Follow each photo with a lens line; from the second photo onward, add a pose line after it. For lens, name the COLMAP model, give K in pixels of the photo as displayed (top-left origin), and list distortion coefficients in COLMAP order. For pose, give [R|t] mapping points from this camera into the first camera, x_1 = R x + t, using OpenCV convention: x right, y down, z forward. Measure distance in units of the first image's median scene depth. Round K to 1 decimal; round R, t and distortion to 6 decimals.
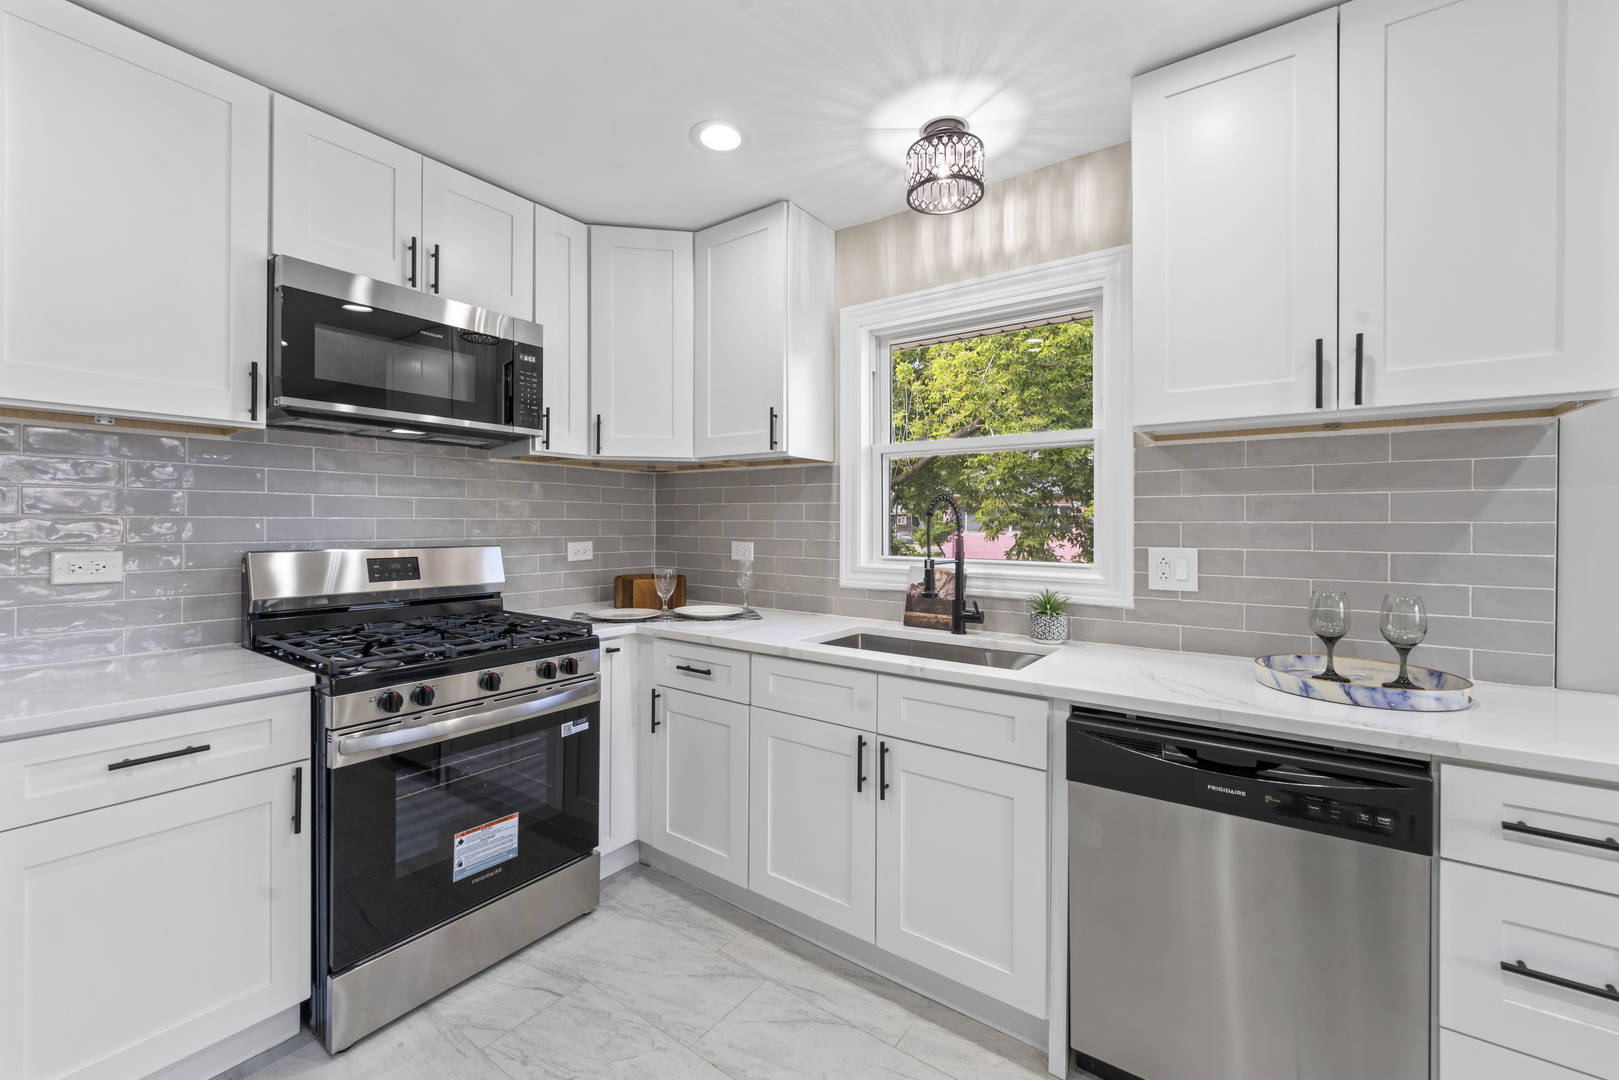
lens RADIAL K [[652.8, 0, 813.9], [0, 652.8, 526.3], [0, 0, 1]] dist [-0.000298, -0.001559]
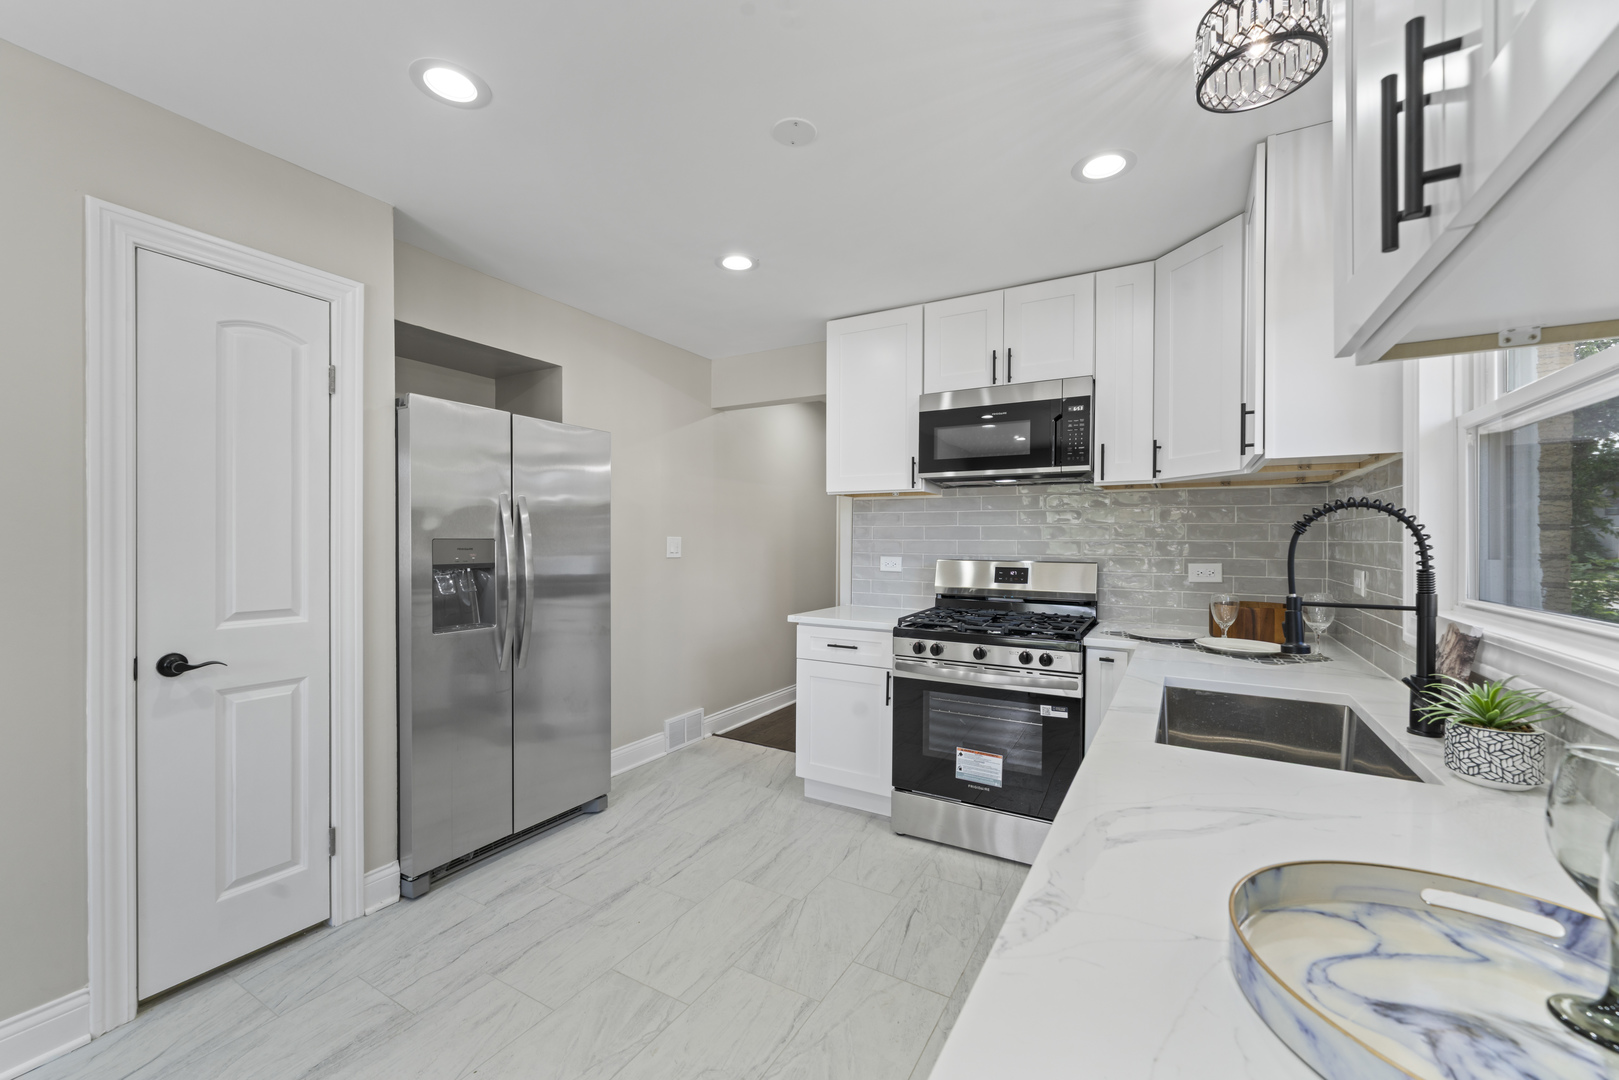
lens RADIAL K [[652.8, 0, 797.7], [0, 652.8, 546.0], [0, 0, 1]] dist [-0.000298, -0.001559]
pose [[0.089148, 0.003905, -0.996011, 0.790794], [-0.009084, 0.999954, 0.003108, 0.000039], [0.995977, 0.008771, 0.089180, 0.411289]]
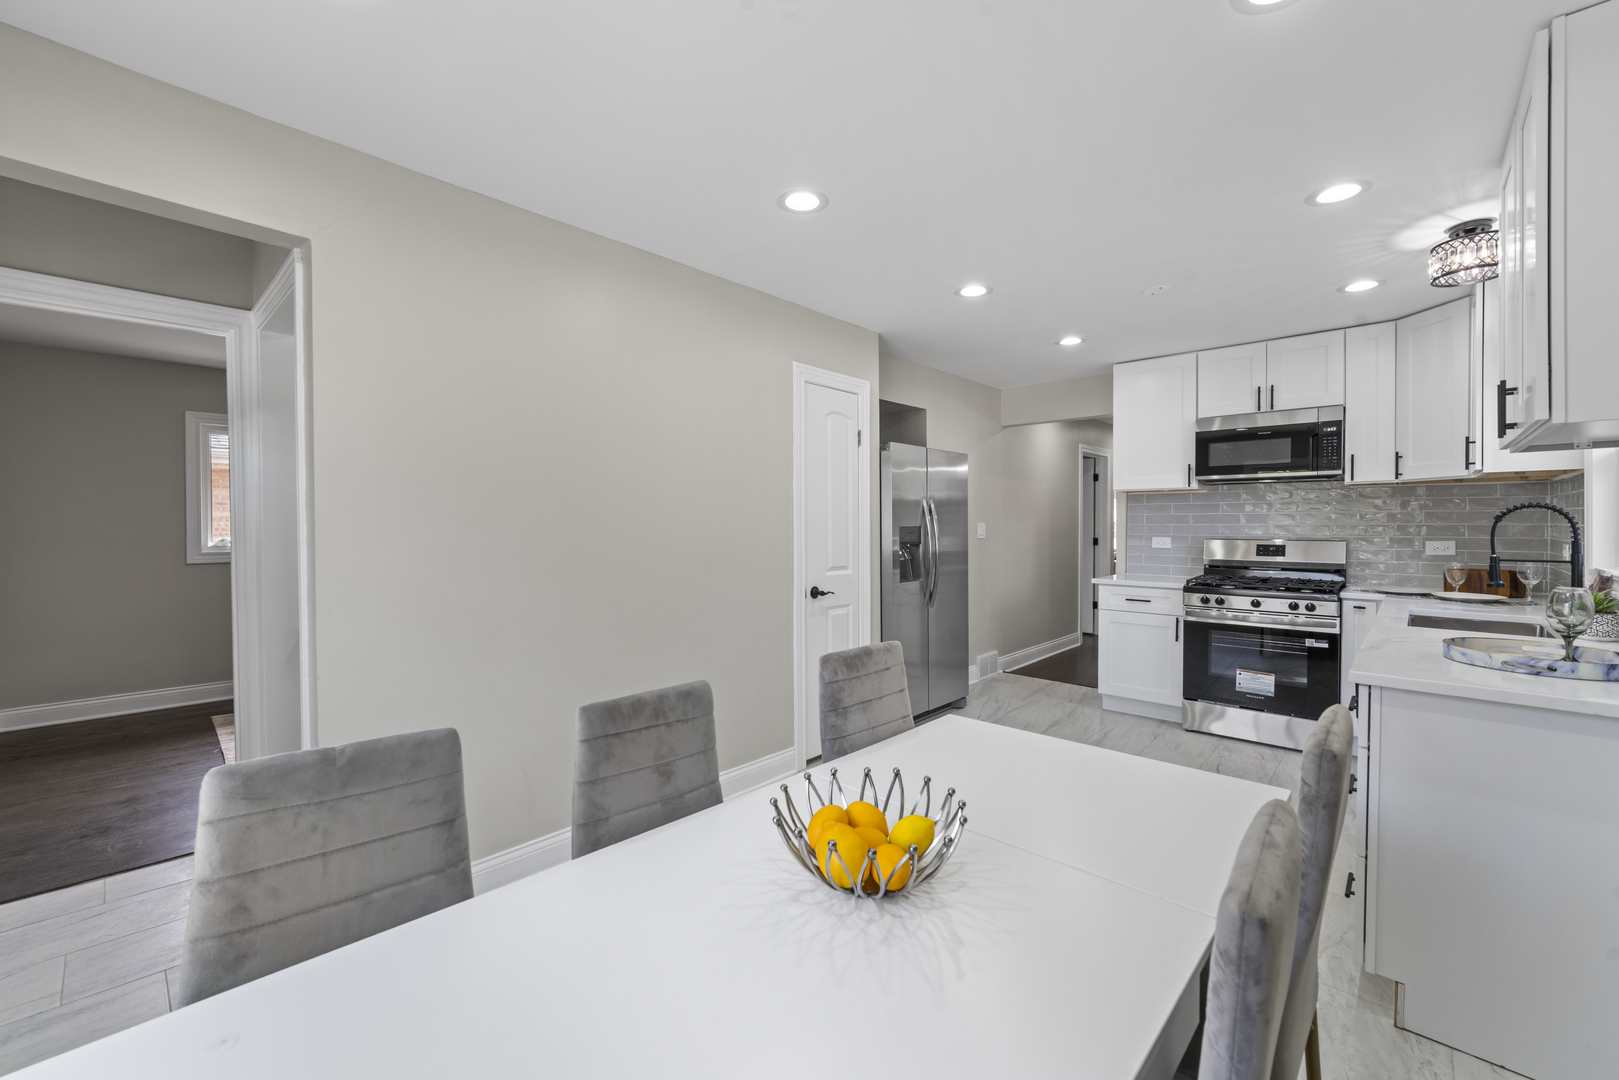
lens RADIAL K [[652.8, 0, 807.0], [0, 652.8, 530.5], [0, 0, 1]] dist [-0.000298, -0.001559]
pose [[-0.128657, 0.005579, -0.991674, 1.530073], [-0.002536, 0.999979, 0.005954, -0.002501], [0.991686, 0.003281, -0.128640, -0.131361]]
